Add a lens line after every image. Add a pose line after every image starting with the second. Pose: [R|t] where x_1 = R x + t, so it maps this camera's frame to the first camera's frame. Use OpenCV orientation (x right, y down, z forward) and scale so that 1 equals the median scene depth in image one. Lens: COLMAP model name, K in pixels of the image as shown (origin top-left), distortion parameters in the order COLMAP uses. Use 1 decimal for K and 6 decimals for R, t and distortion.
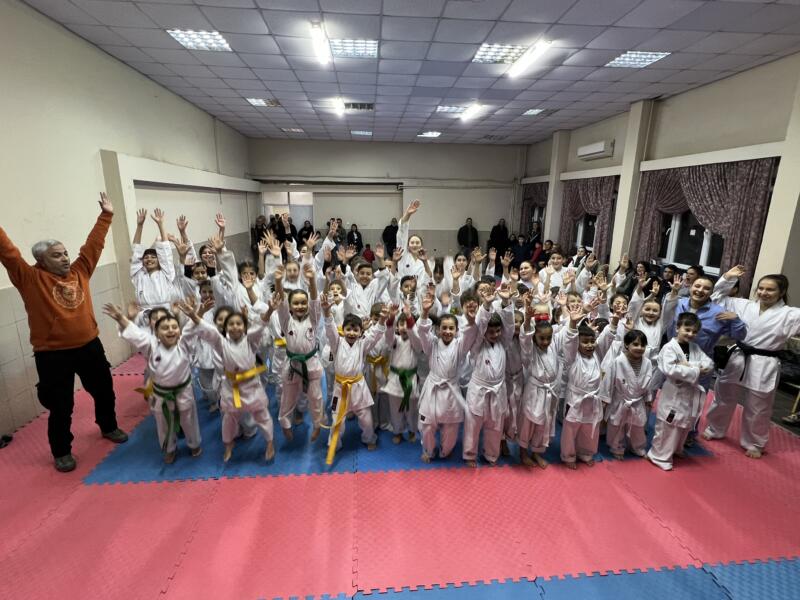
lens RADIAL K [[403.8, 0, 398.9], [0, 403.8, 300.1], [0, 0, 1]] dist [-0.002196, -0.003290]
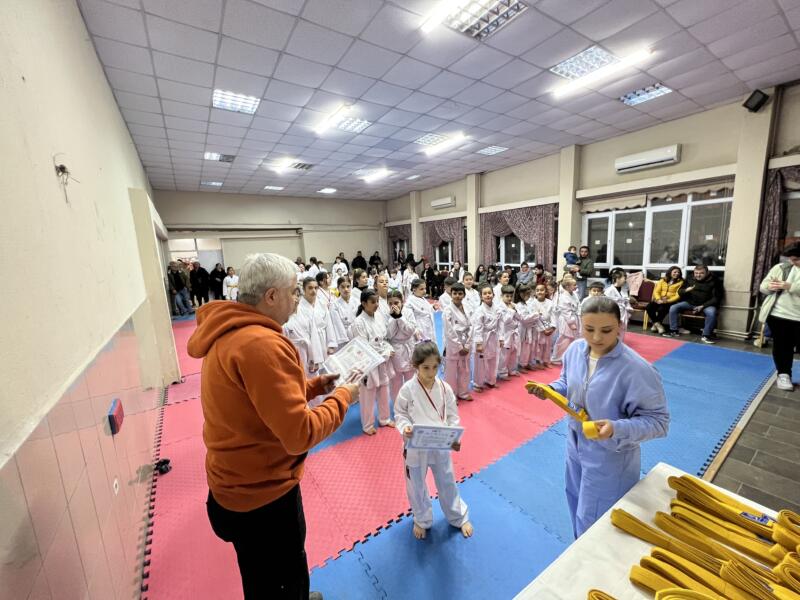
lens RADIAL K [[318.6, 0, 401.8], [0, 318.6, 297.1], [0, 0, 1]] dist [-0.005927, 0.001451]
pose [[0.870999, -0.126425, 0.474739, -0.484768], [0.167713, 0.984788, -0.045449, 0.047459], [-0.461771, 0.119206, 0.878952, 0.003344]]
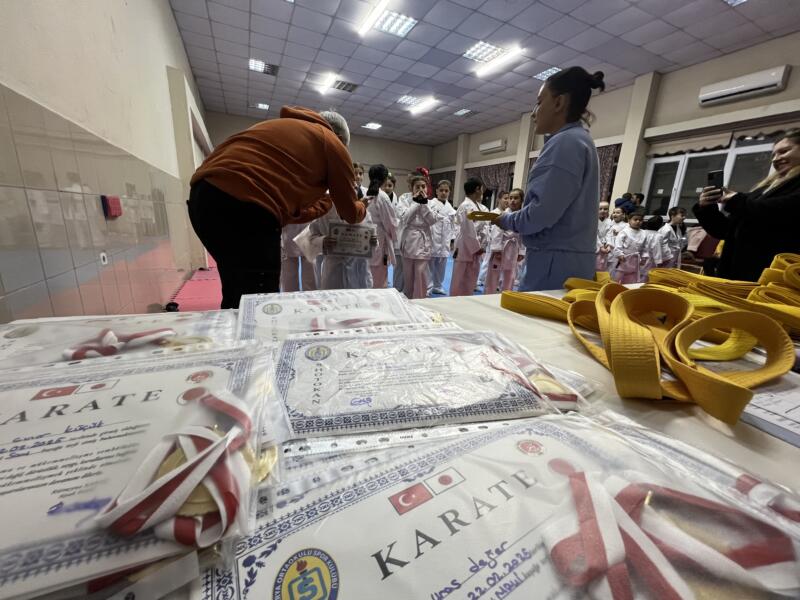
lens RADIAL K [[321.1, 0, 402.9], [0, 321.1, 295.5], [0, 0, 1]] dist [-0.000614, -0.000109]
pose [[0.932258, -0.055543, 0.357504, -0.438626], [0.047645, 0.998387, 0.030870, 0.198759], [-0.358642, -0.011746, 0.933401, 0.000325]]
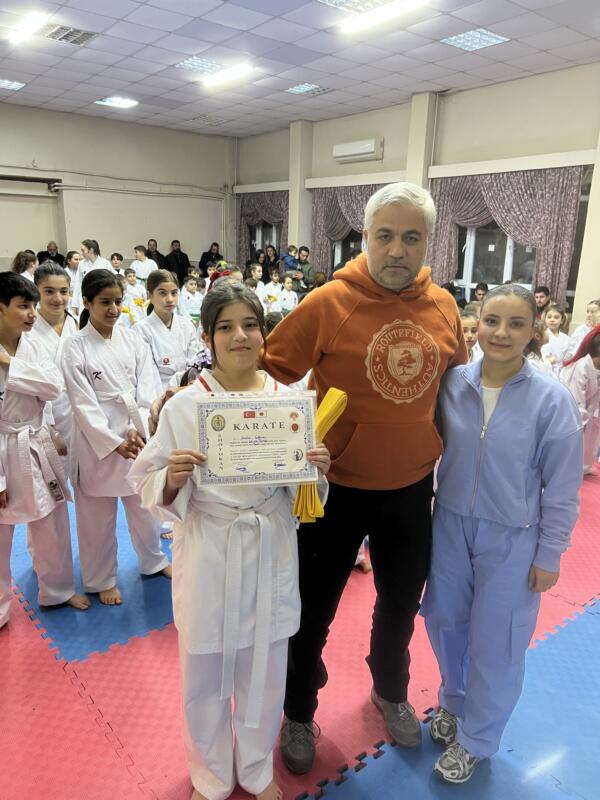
lens RADIAL K [[604.5, 0, 301.3], [0, 604.5, 407.7], [0, 0, 1]] dist [0.011727, -0.003568]
pose [[0.834392, -0.131896, 0.535157, -0.490202], [0.111505, 0.991263, 0.070454, 0.055154], [-0.539774, 0.000886, 0.841809, 0.085079]]
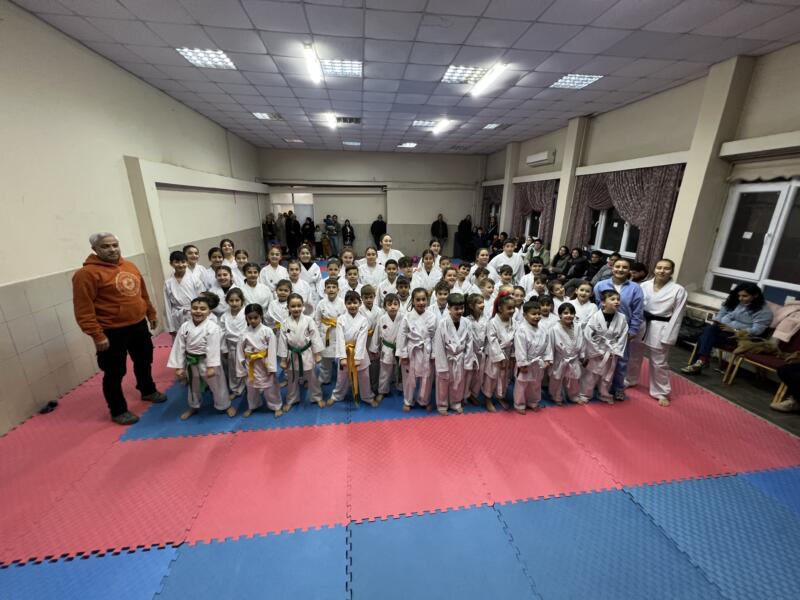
lens RADIAL K [[318.6, 0, 400.5], [0, 318.6, 298.7], [0, 0, 1]] dist [-0.005927, 0.001451]
pose [[0.998833, -0.016674, 0.045329, 0.005927], [0.014067, 0.998261, 0.057251, -0.002997], [-0.046205, -0.056546, 0.997330, 0.025155]]
